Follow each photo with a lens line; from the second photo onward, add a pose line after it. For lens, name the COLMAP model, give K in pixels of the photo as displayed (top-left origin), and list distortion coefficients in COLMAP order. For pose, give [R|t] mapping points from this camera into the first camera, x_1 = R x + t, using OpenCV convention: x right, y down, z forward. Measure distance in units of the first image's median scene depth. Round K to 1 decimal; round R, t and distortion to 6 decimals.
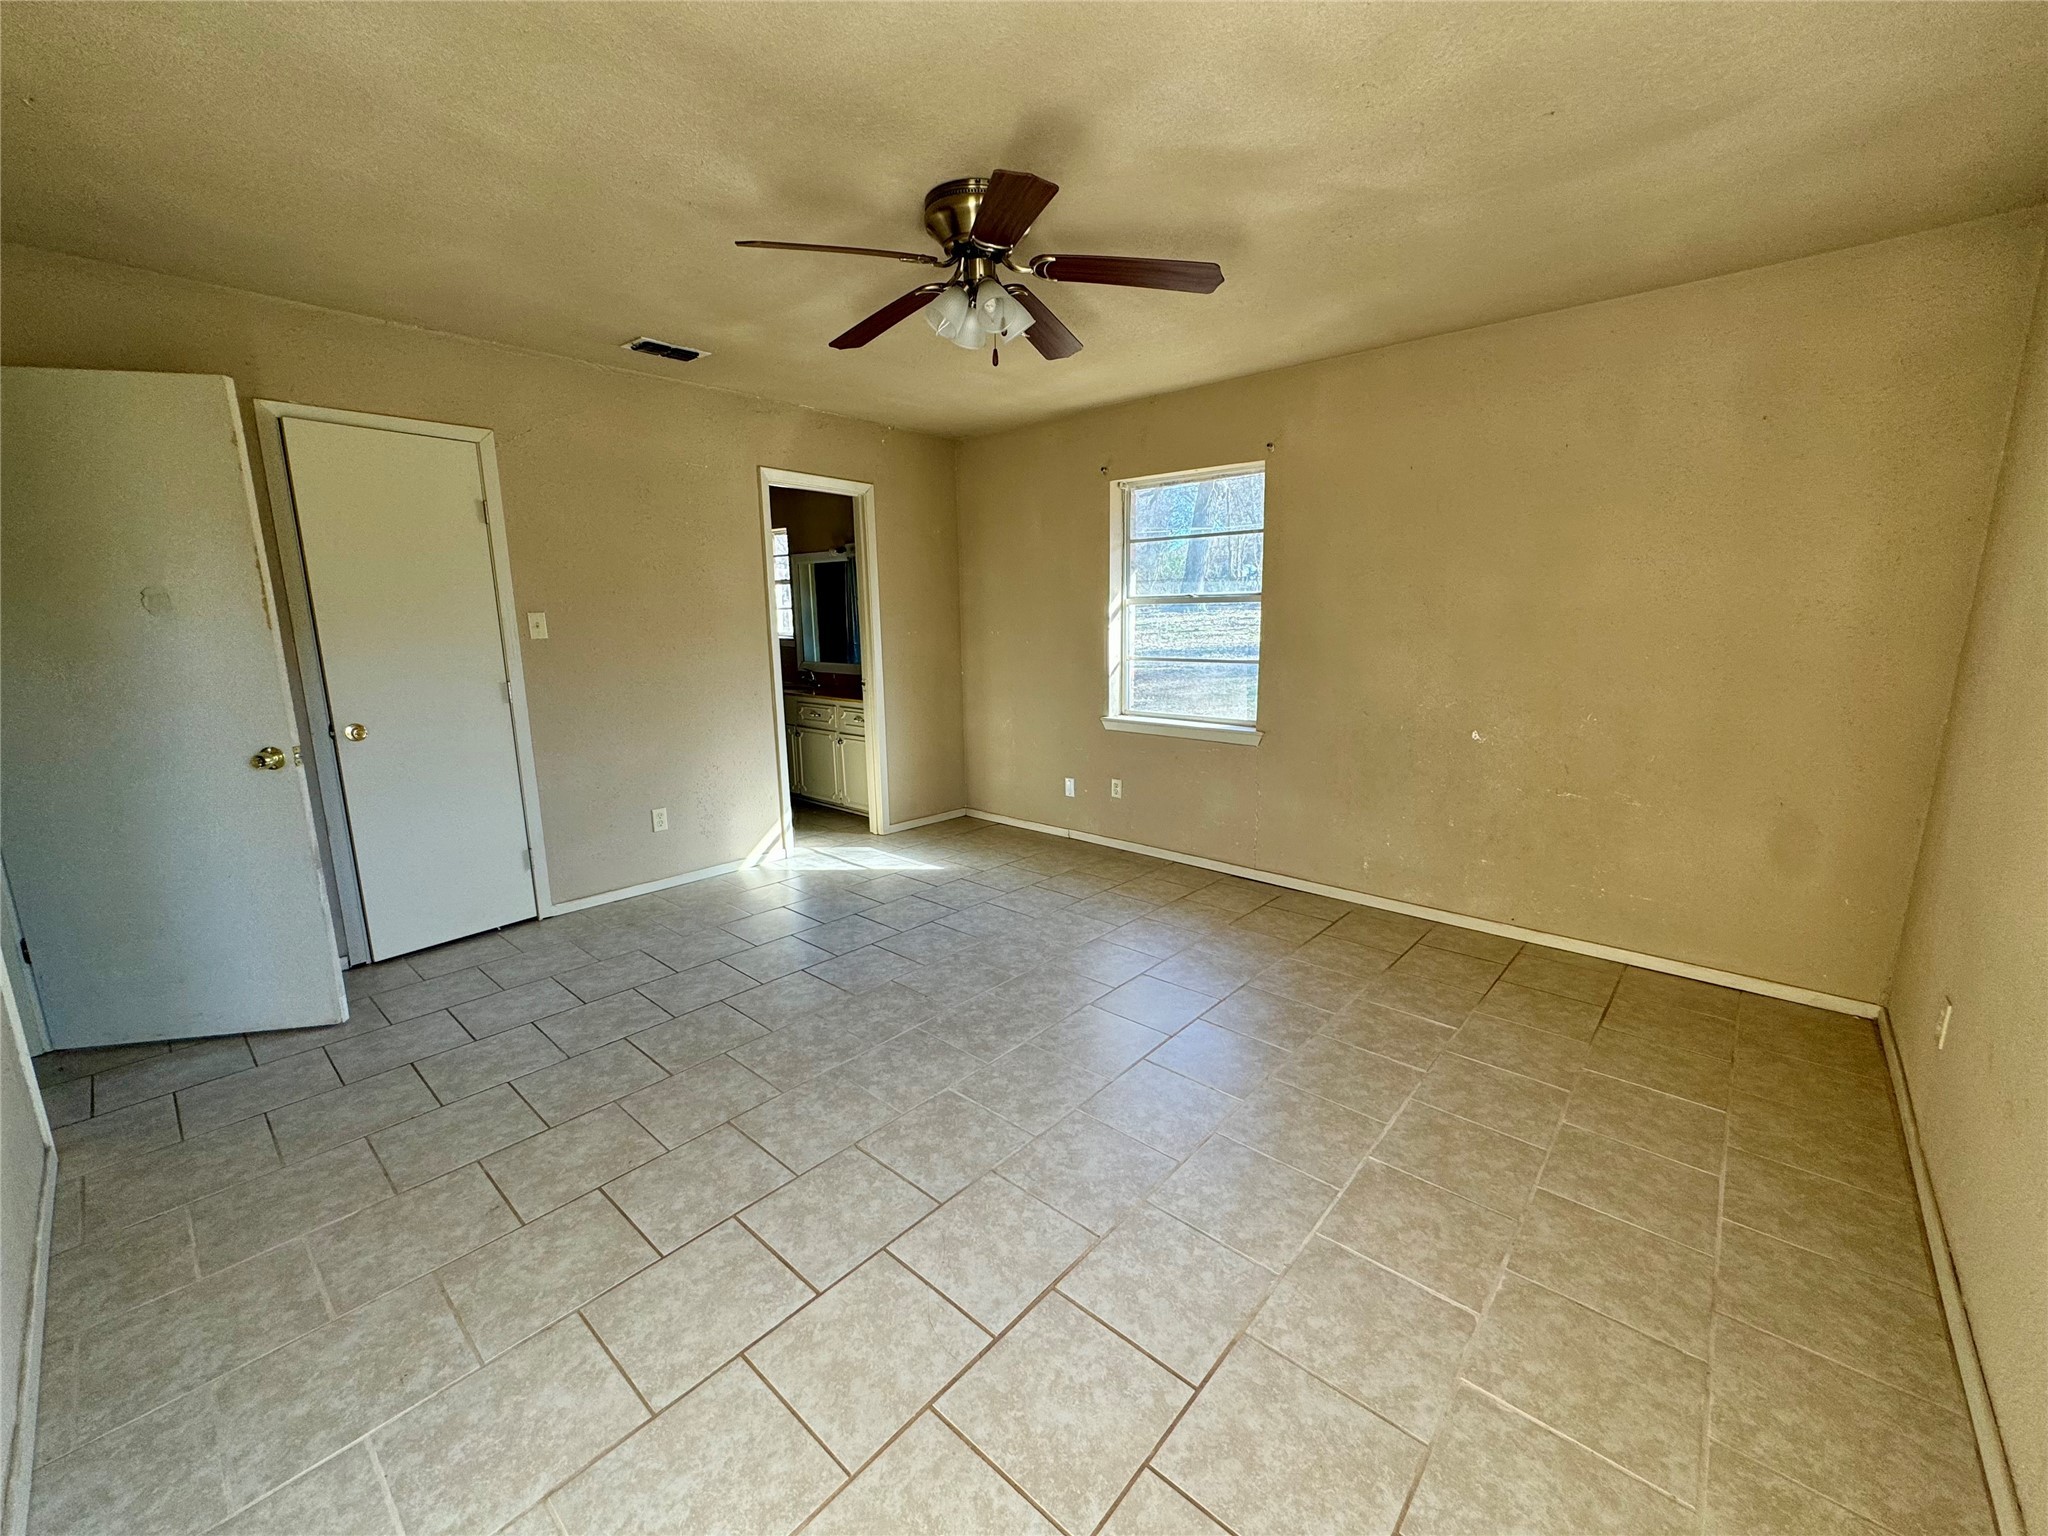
lens RADIAL K [[815.3, 0, 1022.3], [0, 815.3, 770.7], [0, 0, 1]] dist [-0.002549, 0.000590]
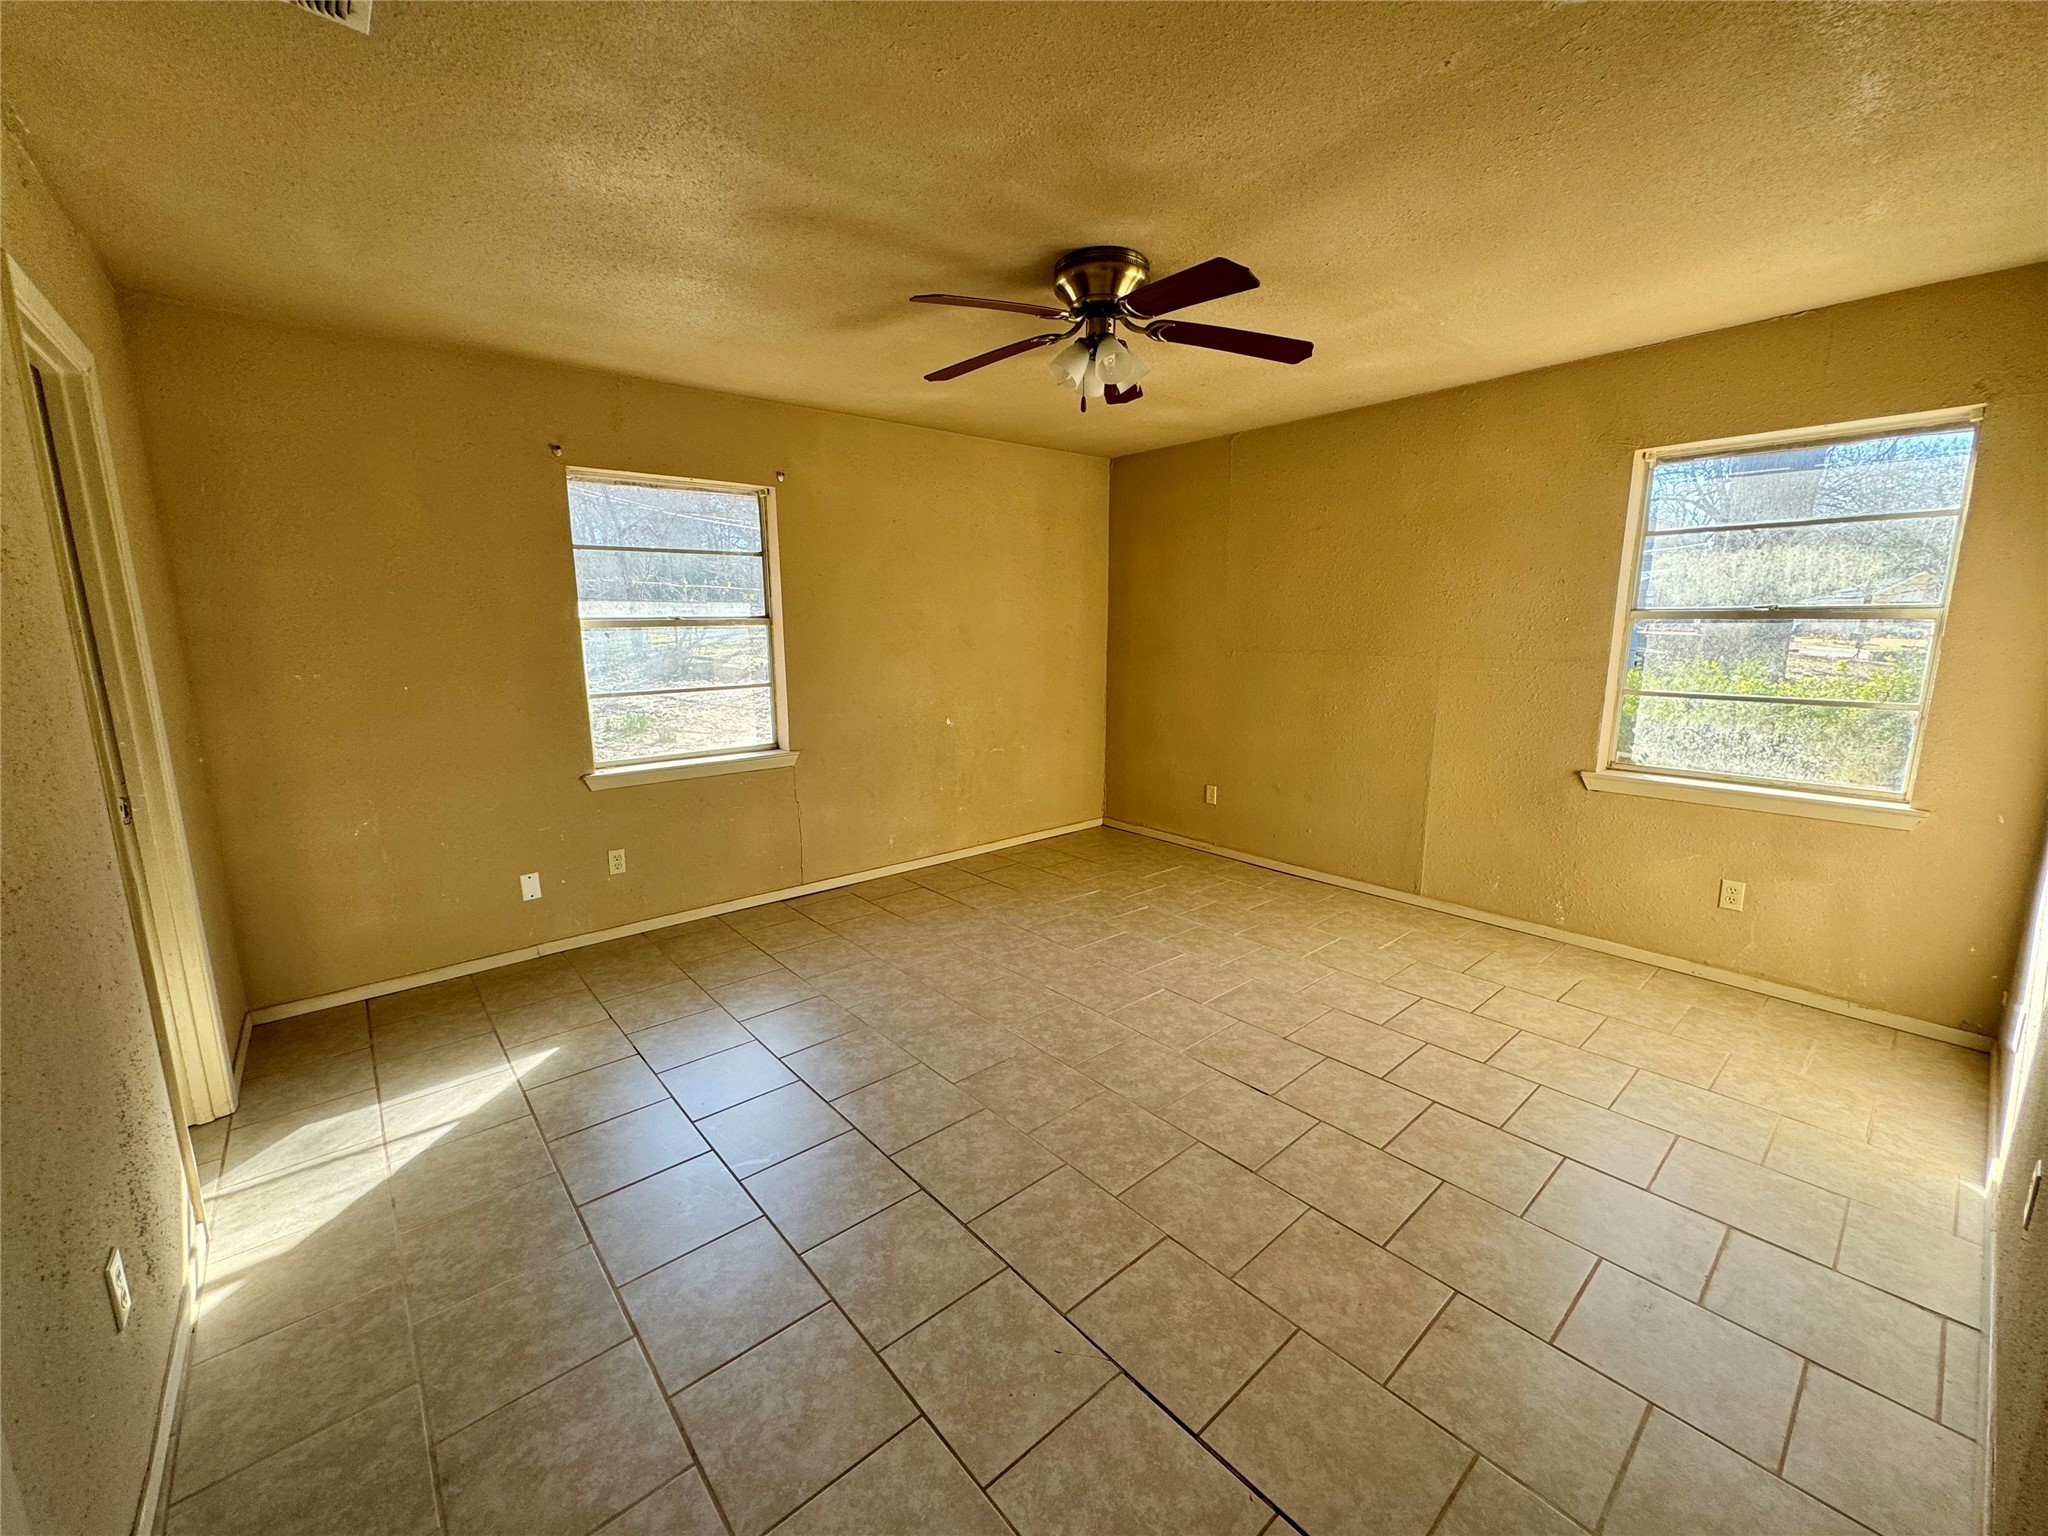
lens RADIAL K [[815.3, 0, 1024.0], [0, 815.3, 770.6], [0, 0, 1]] dist [-0.002549, 0.000590]
pose [[0.130208, -0.171698, 0.976507, -1.005168], [0.194345, 0.970206, 0.144676, -0.172889], [-0.972253, 0.170941, 0.159697, 0.831628]]
